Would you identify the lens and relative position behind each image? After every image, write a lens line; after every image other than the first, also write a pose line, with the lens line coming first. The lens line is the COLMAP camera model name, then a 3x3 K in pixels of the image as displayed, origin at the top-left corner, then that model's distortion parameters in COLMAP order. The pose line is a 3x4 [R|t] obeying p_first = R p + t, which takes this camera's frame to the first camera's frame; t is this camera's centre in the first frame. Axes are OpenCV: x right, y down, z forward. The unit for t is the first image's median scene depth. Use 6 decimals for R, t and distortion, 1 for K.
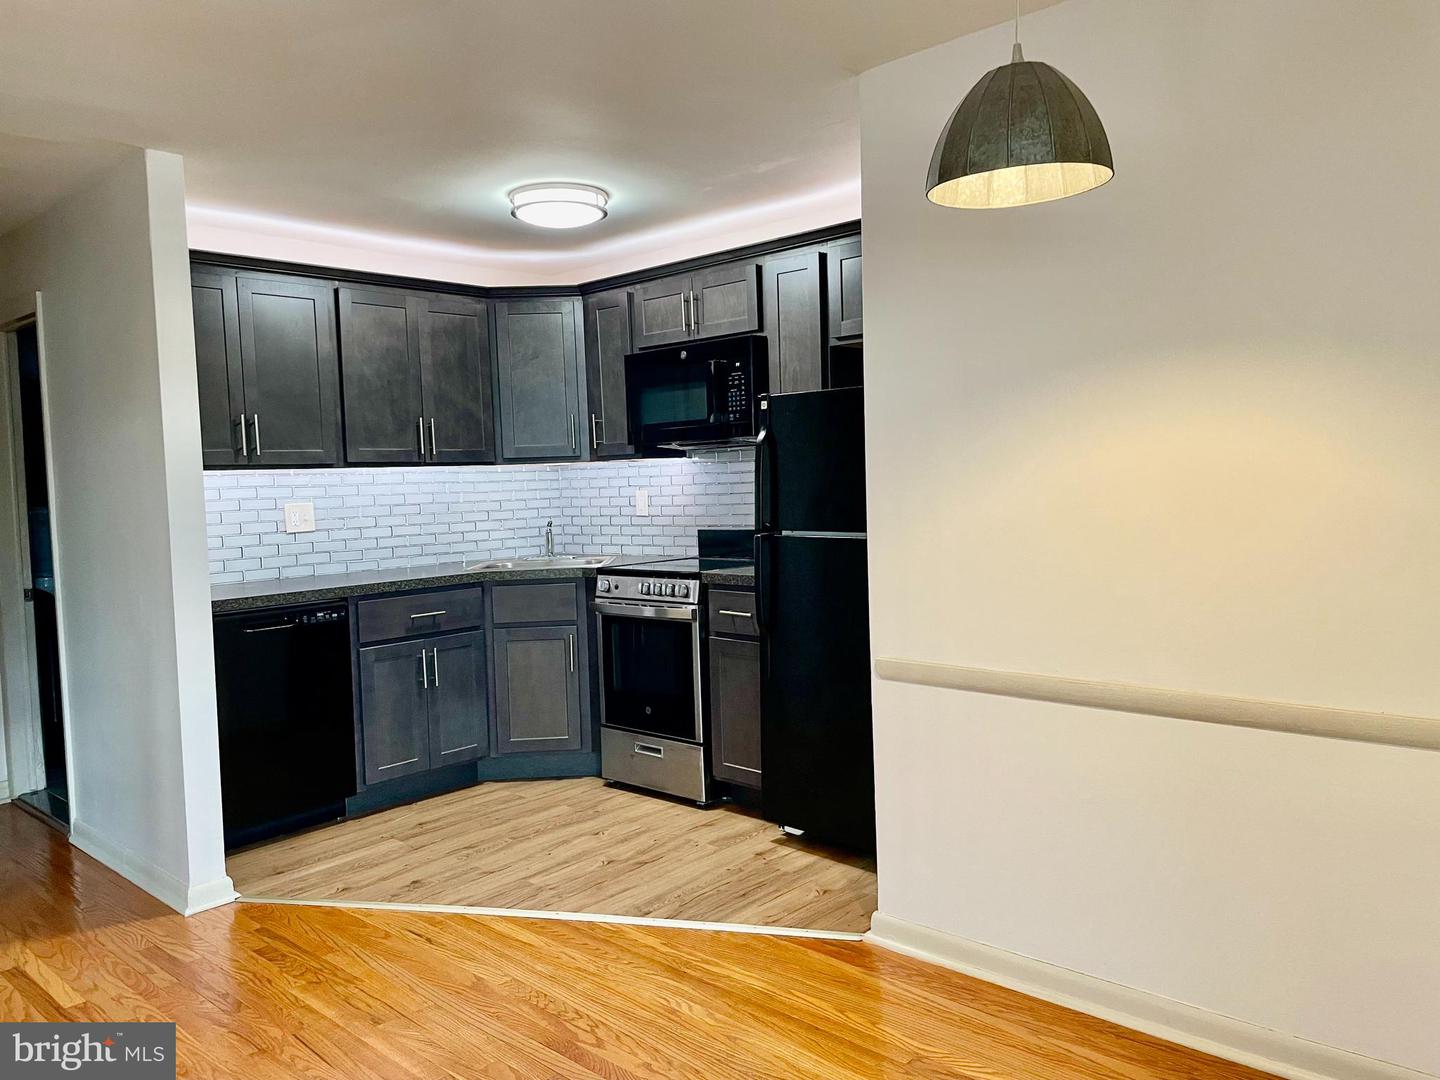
lens RADIAL K [[1080.1, 0, 725.8], [0, 1080.1, 535.7], [0, 0, 1]] dist [0.004915, -0.030686]
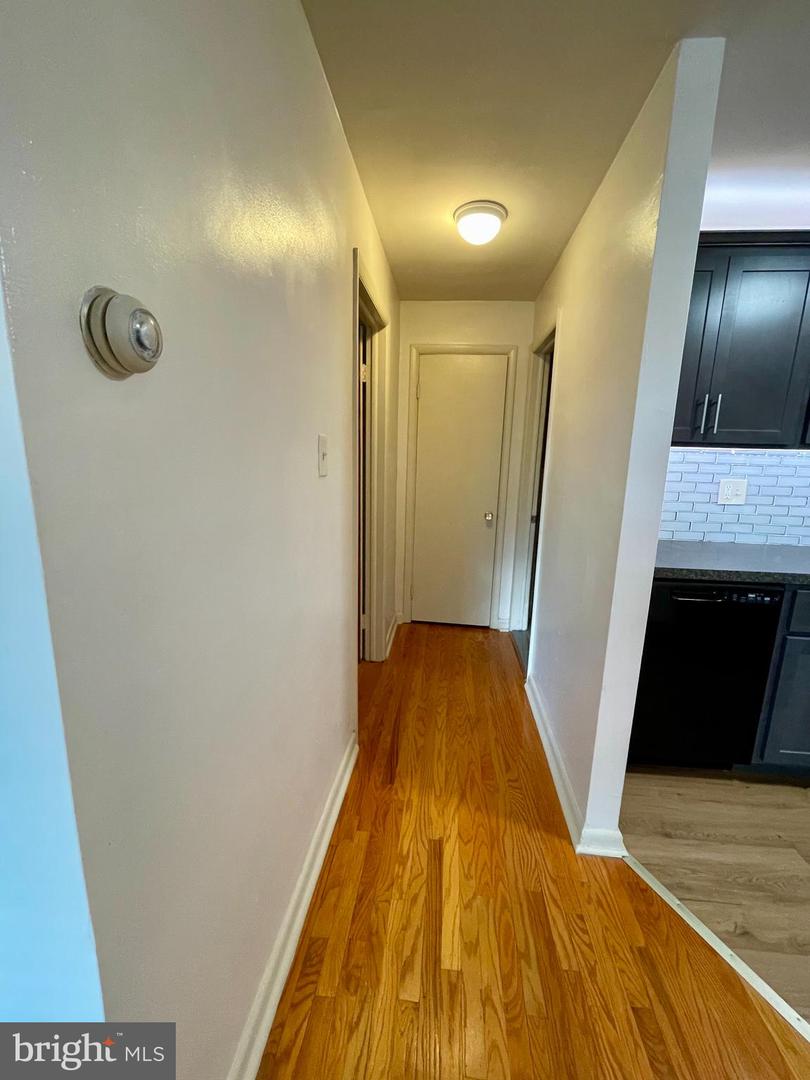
lens RADIAL K [[440.7, 0, 434.2], [0, 440.7, 541.8], [0, 0, 1]] dist [0.019244, 0.000239]
pose [[0.638902, 0.201612, -0.742399, -0.262429], [-0.098623, 0.978550, 0.180869, -0.021739], [0.762940, -0.042340, 0.645081, 0.500138]]
